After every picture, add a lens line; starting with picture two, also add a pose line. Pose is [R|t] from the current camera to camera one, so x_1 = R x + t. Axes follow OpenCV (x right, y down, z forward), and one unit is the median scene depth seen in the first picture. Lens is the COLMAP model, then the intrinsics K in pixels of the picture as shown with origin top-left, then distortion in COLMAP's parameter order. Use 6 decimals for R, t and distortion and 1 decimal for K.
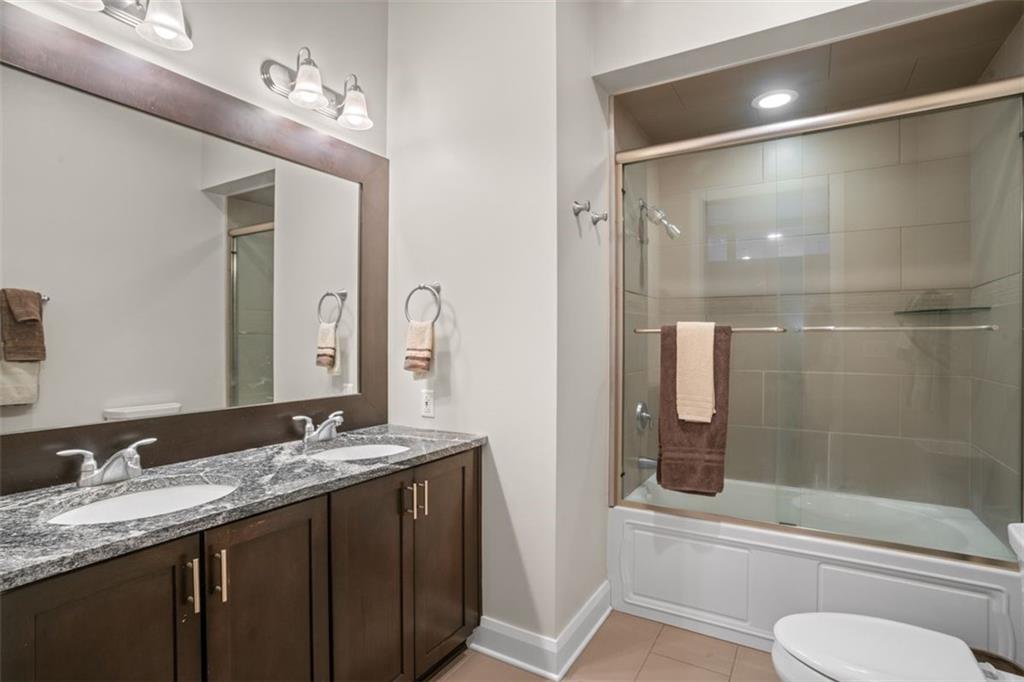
lens RADIAL K [[508.7, 0, 516.2], [0, 508.7, 343.5], [0, 0, 1]] dist [-0.063516, 0.029741]
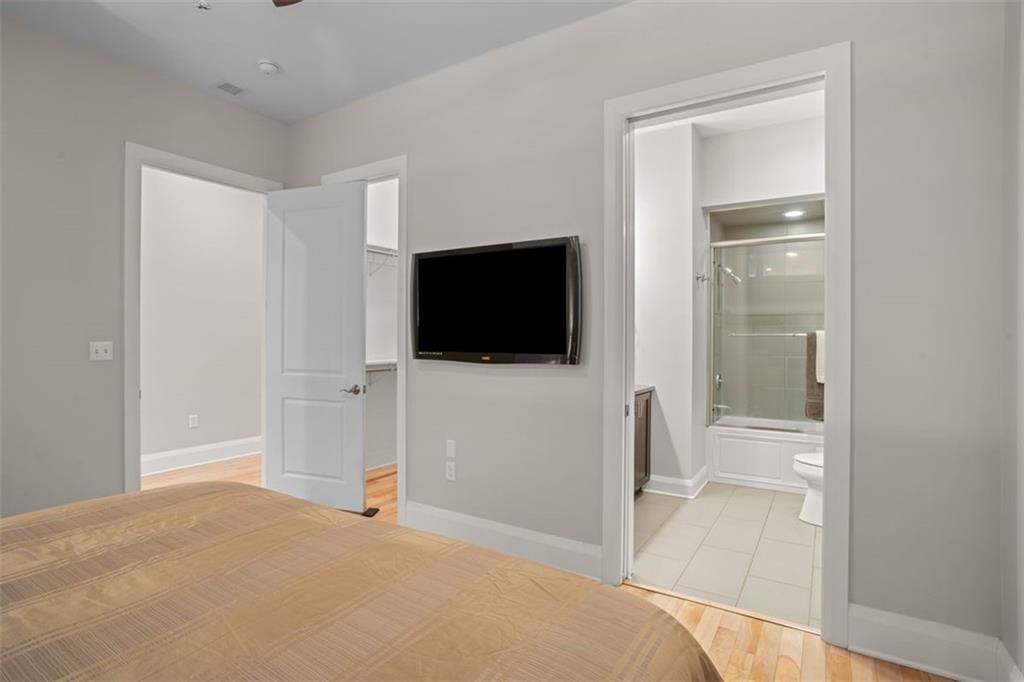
lens RADIAL K [[508.7, 0, 516.2], [0, 508.7, 343.5], [0, 0, 1]] dist [-0.063516, 0.029741]
pose [[0.999814, -0.000427, -0.019285, -0.510294], [0.000420, 1.000000, -0.000394, 0.009546], [0.019285, 0.000386, 0.999814, -0.940855]]
